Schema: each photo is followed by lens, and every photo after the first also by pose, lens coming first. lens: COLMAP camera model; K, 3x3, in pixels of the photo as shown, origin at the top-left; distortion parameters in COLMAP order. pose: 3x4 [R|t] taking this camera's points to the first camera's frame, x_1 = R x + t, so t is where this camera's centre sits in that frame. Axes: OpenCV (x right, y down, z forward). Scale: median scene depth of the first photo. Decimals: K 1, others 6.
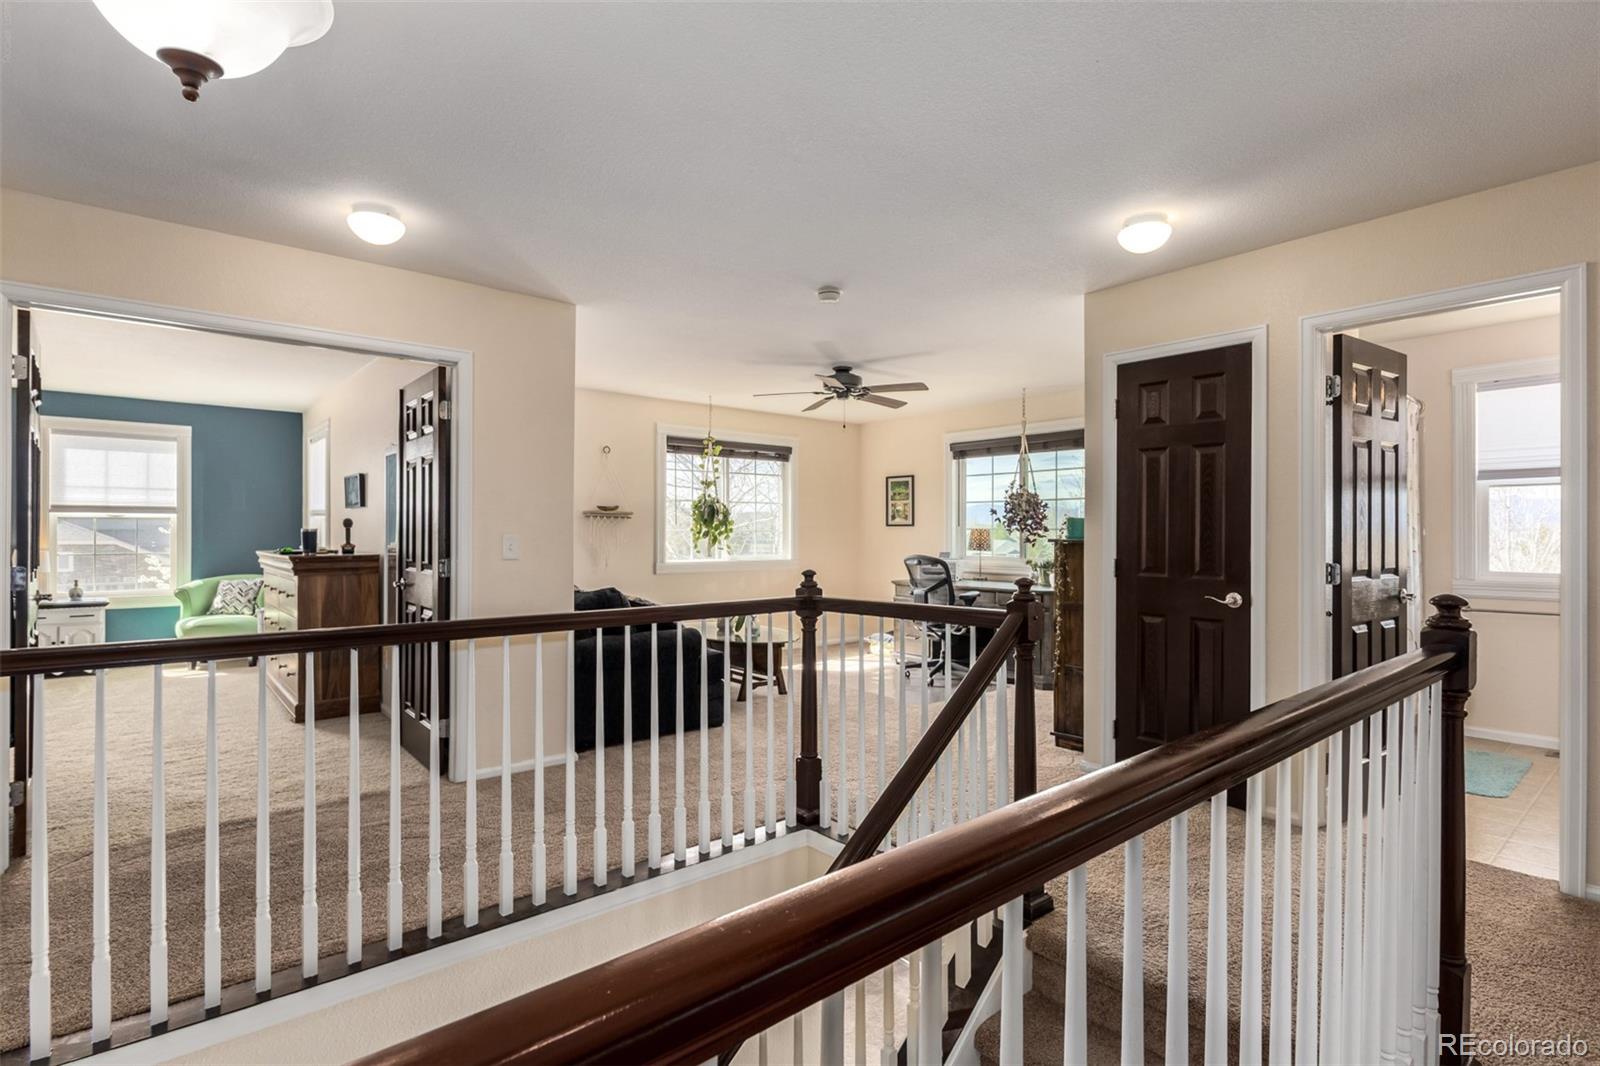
lens RADIAL K [[766.1, 0, 800.9], [0, 766.1, 531.3], [0, 0, 1]] dist [0.002740, 0.000780]
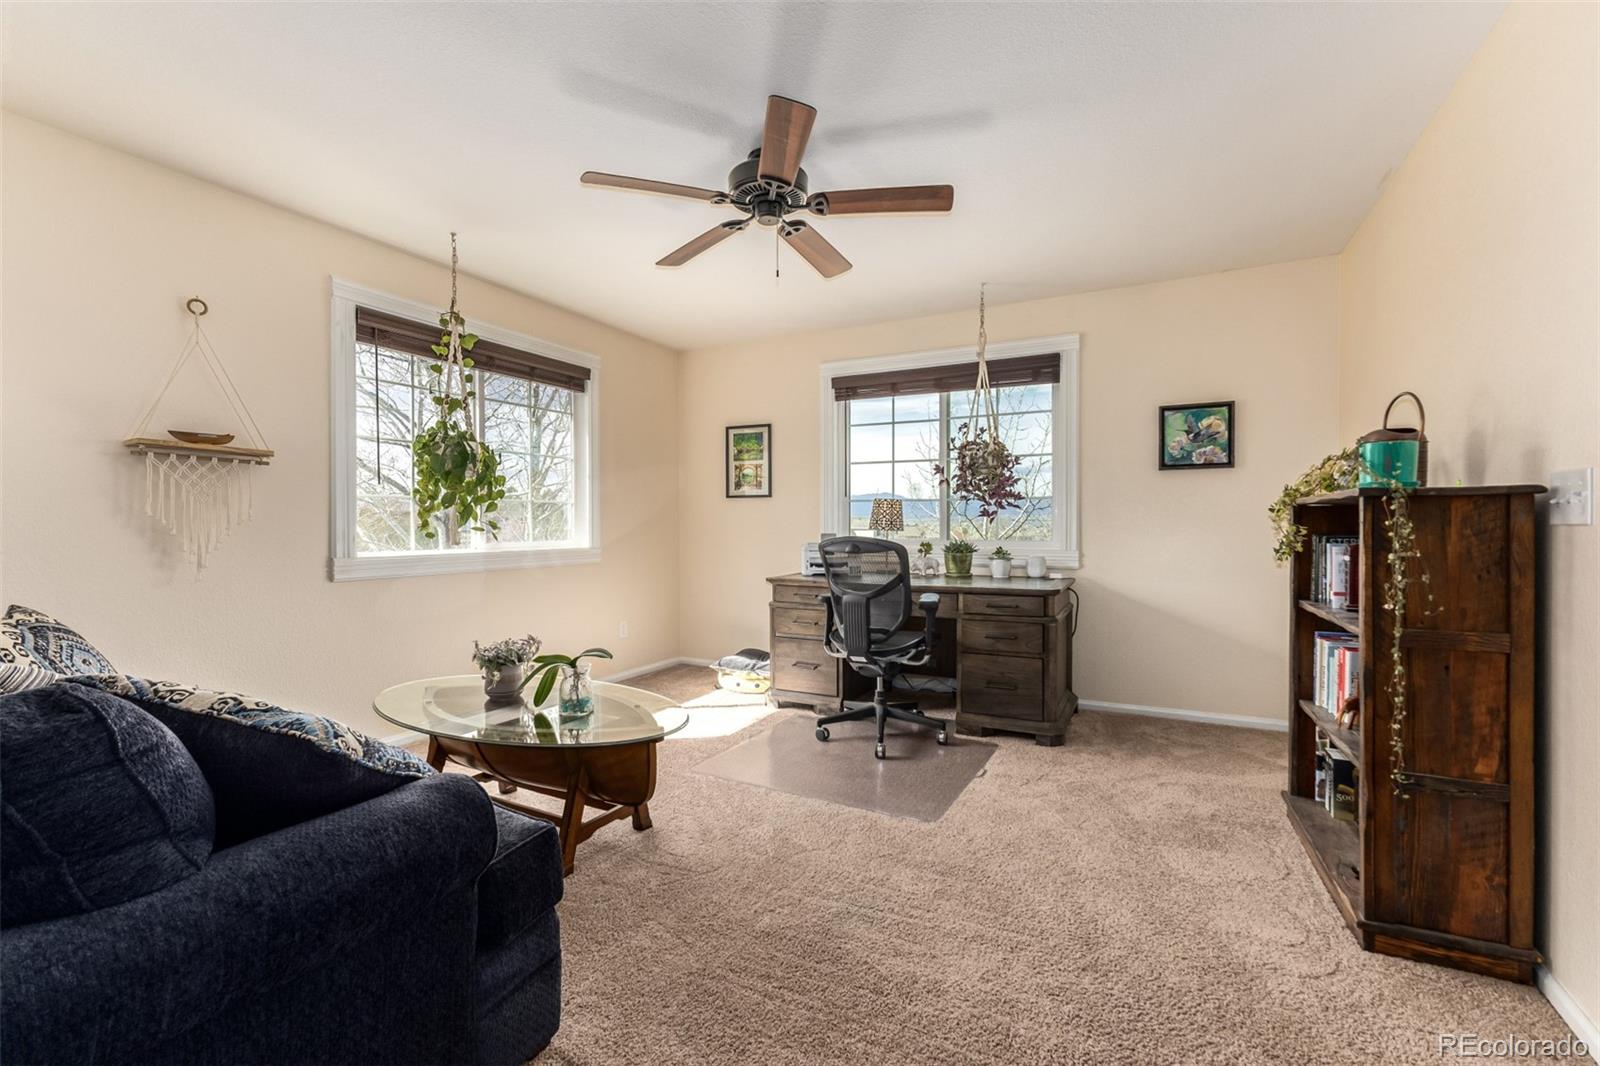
lens RADIAL K [[697.0, 0, 800.2], [0, 697.0, 528.2], [0, 0, 1]] dist [0.005131, -0.000001]
pose [[0.924612, -0.005527, 0.380871, -0.082728], [0.001273, 0.999934, 0.011420, 0.016984], [-0.380909, -0.010075, 0.924558, 0.473664]]
